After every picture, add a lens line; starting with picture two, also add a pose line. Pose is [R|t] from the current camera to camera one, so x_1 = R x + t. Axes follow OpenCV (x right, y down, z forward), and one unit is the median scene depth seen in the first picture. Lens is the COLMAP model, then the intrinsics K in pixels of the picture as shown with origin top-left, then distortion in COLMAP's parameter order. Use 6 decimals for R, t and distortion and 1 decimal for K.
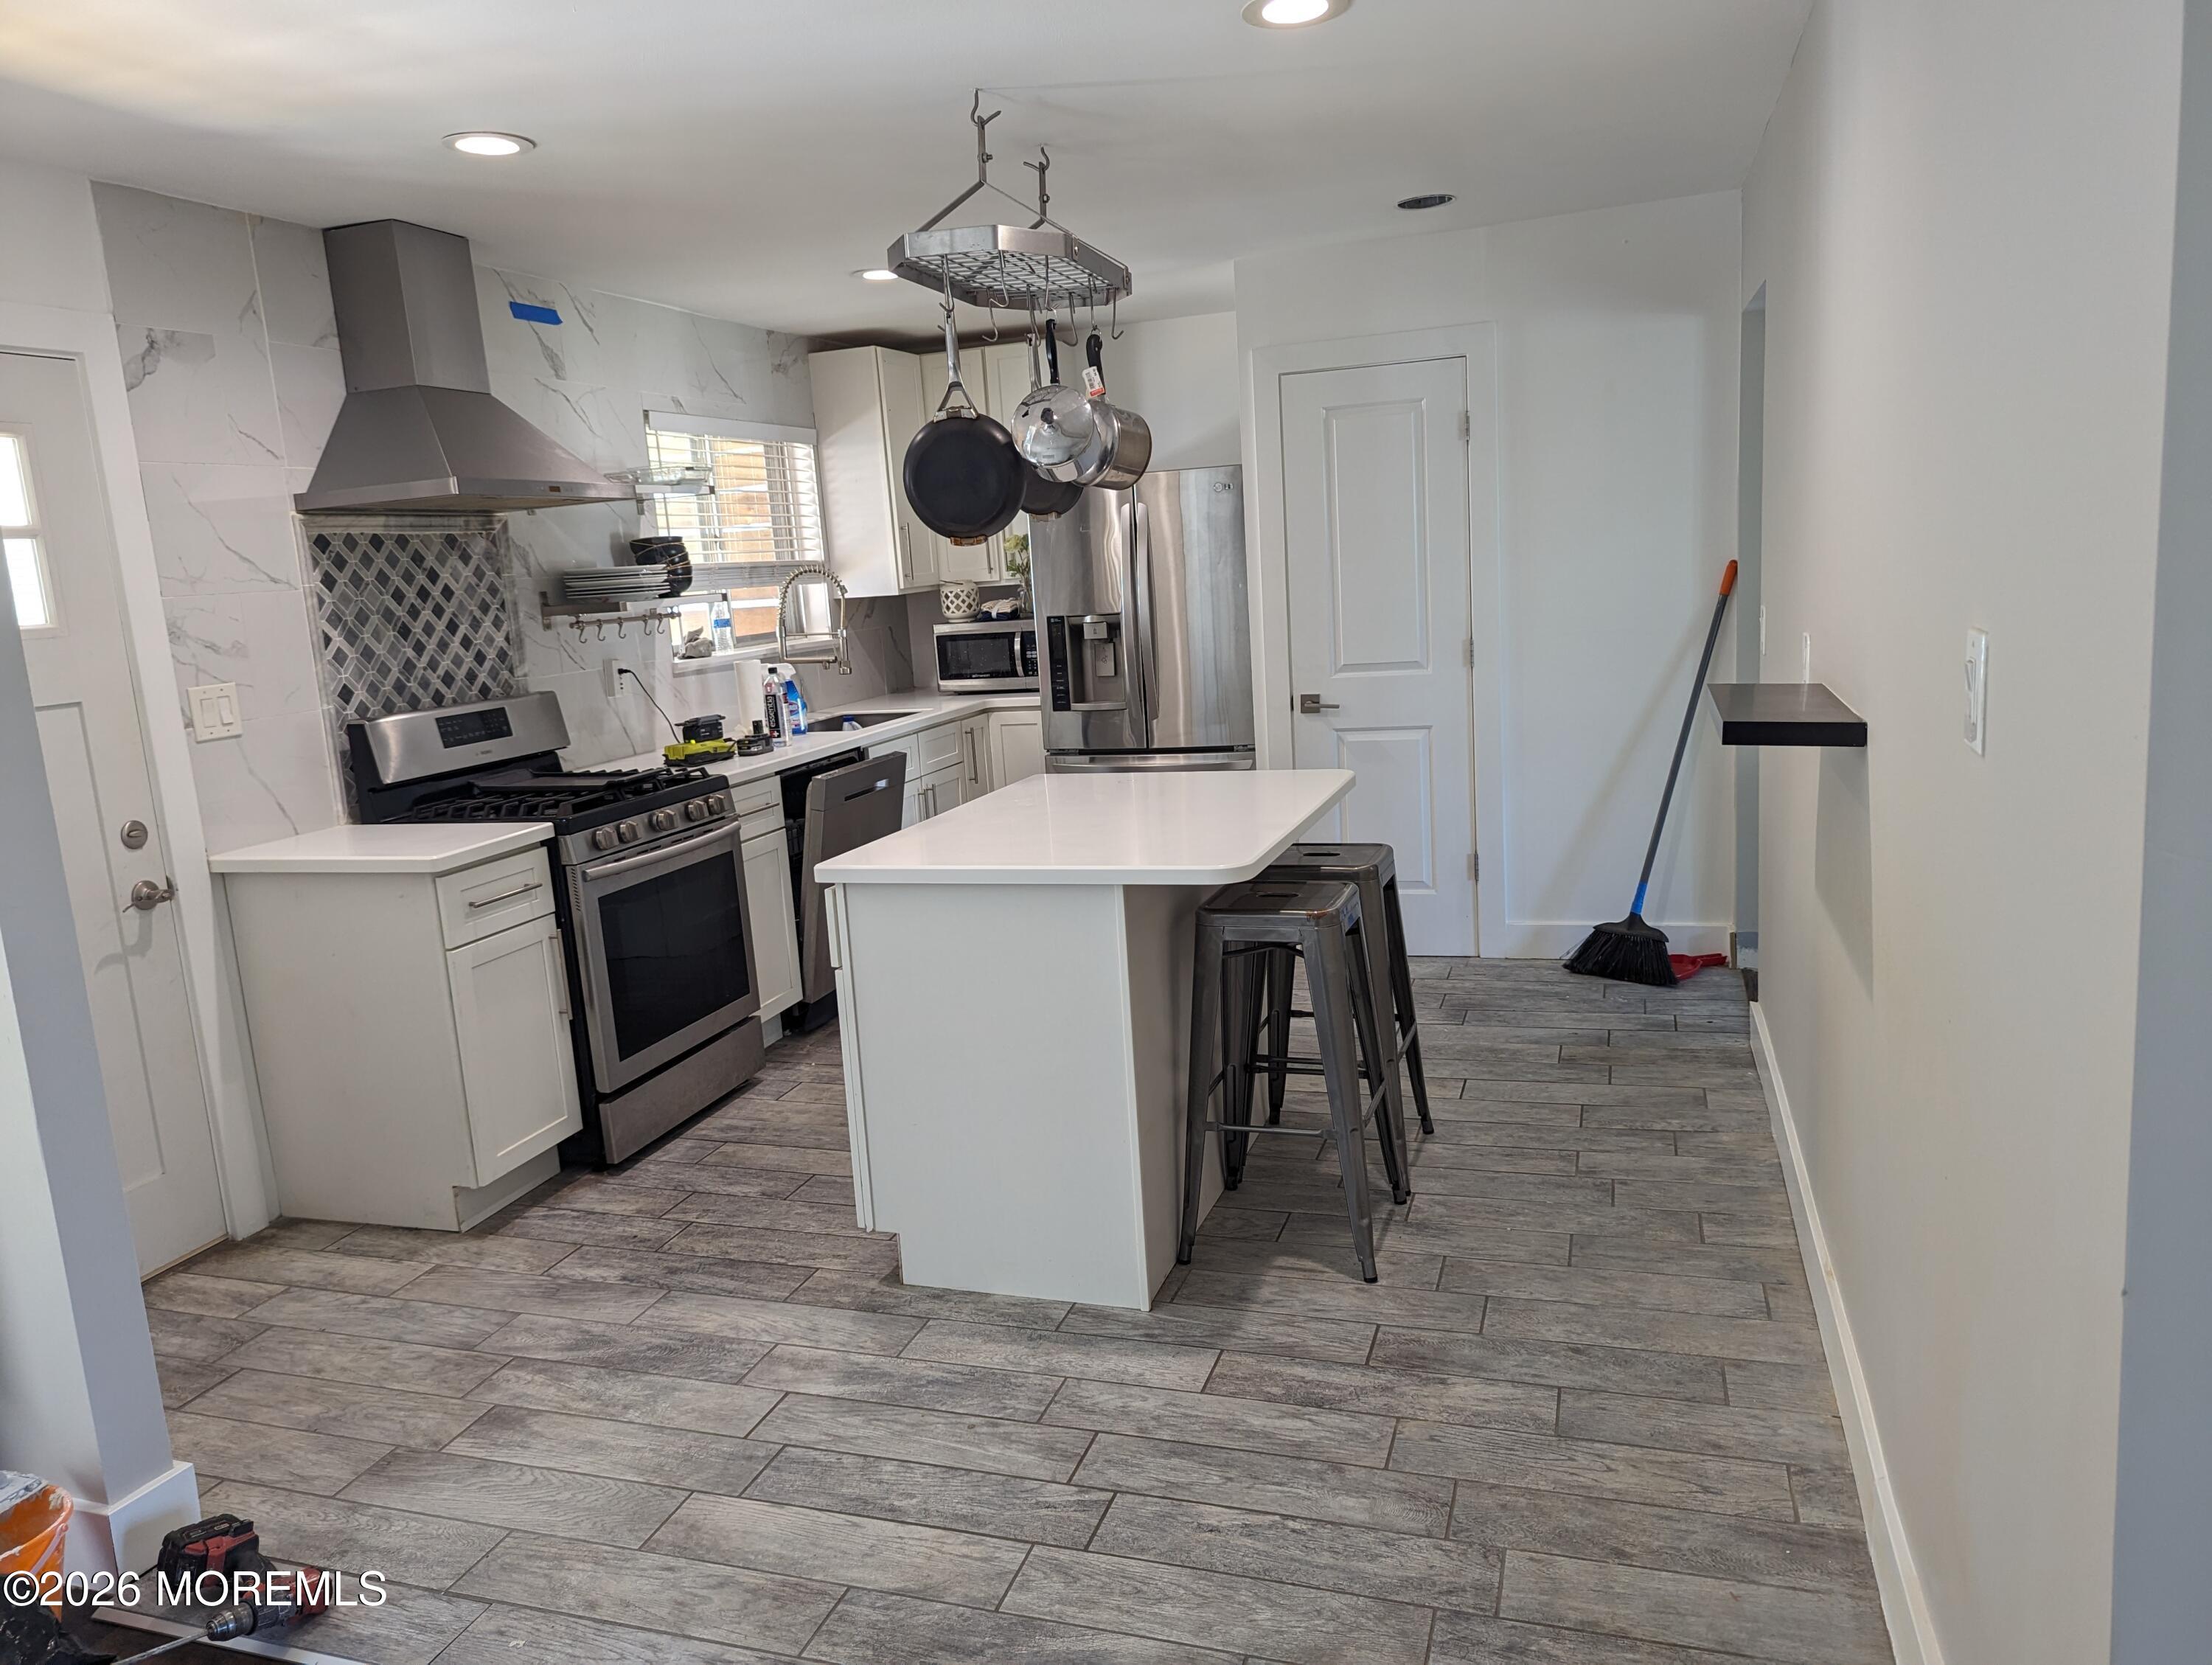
lens RADIAL K [[1547.5, 0, 1106.3], [0, 1547.5, 834.8], [0, 0, 1]] dist [0.001051, -0.000513]
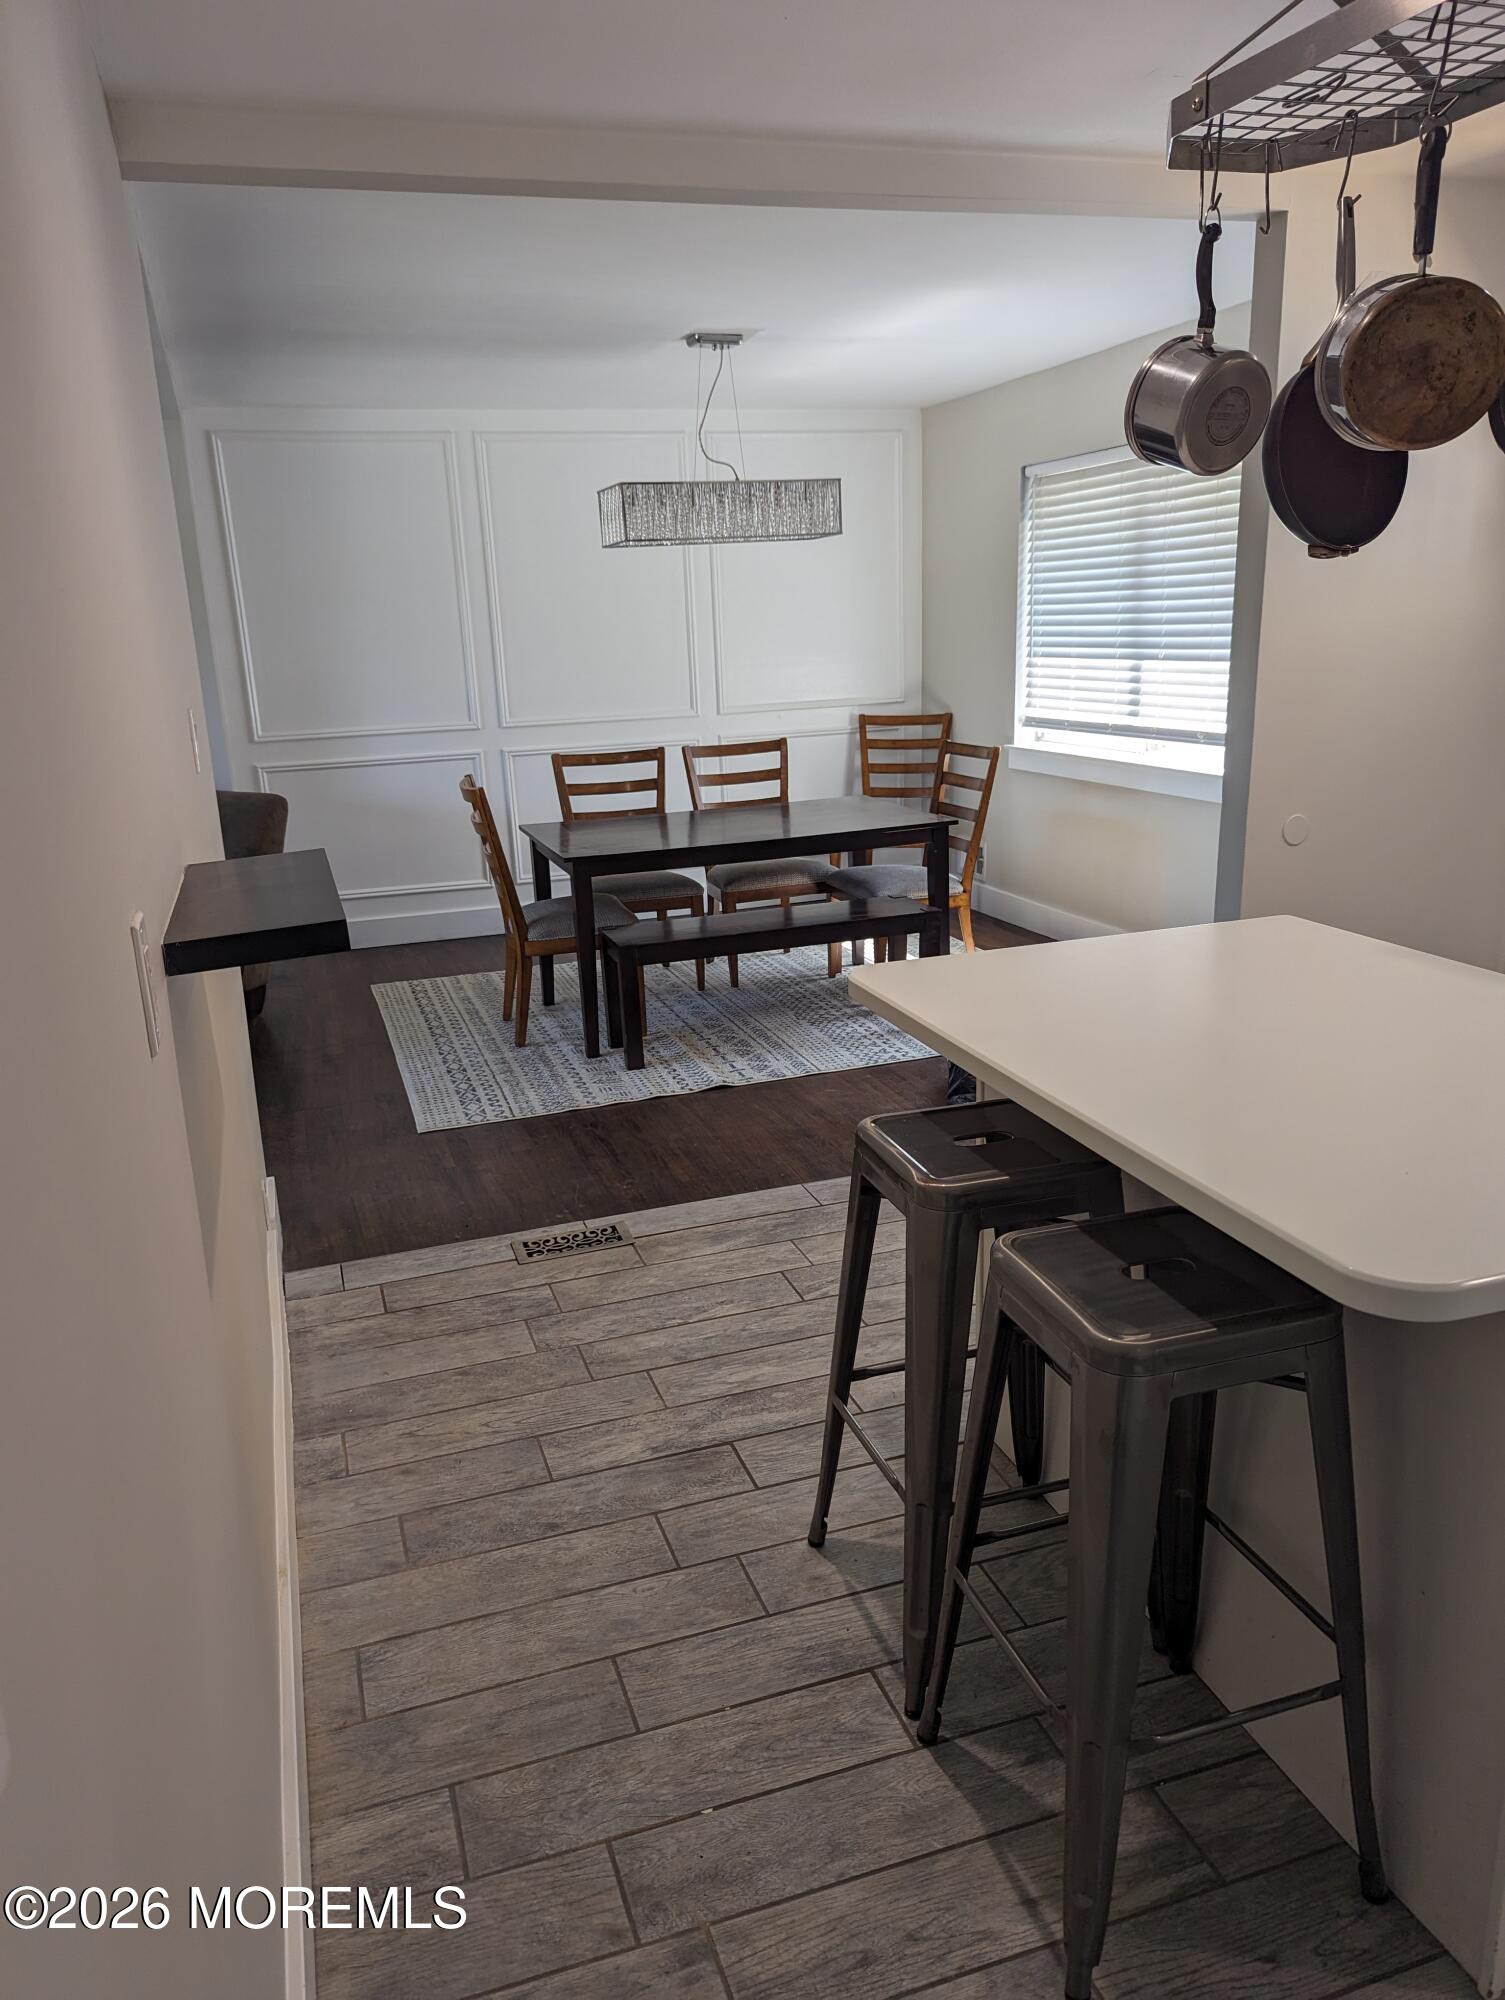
lens RADIAL K [[1411.2, 0, 747.9], [0, 1411.2, 1003.5], [0, 0, 1]] dist [0.000332, 0.000635]
pose [[-0.795645, 0.251850, -0.550927, 0.661849], [-0.016248, 0.900276, 0.435015, -0.363335], [0.605545, 0.355069, -0.712208, 1.723977]]
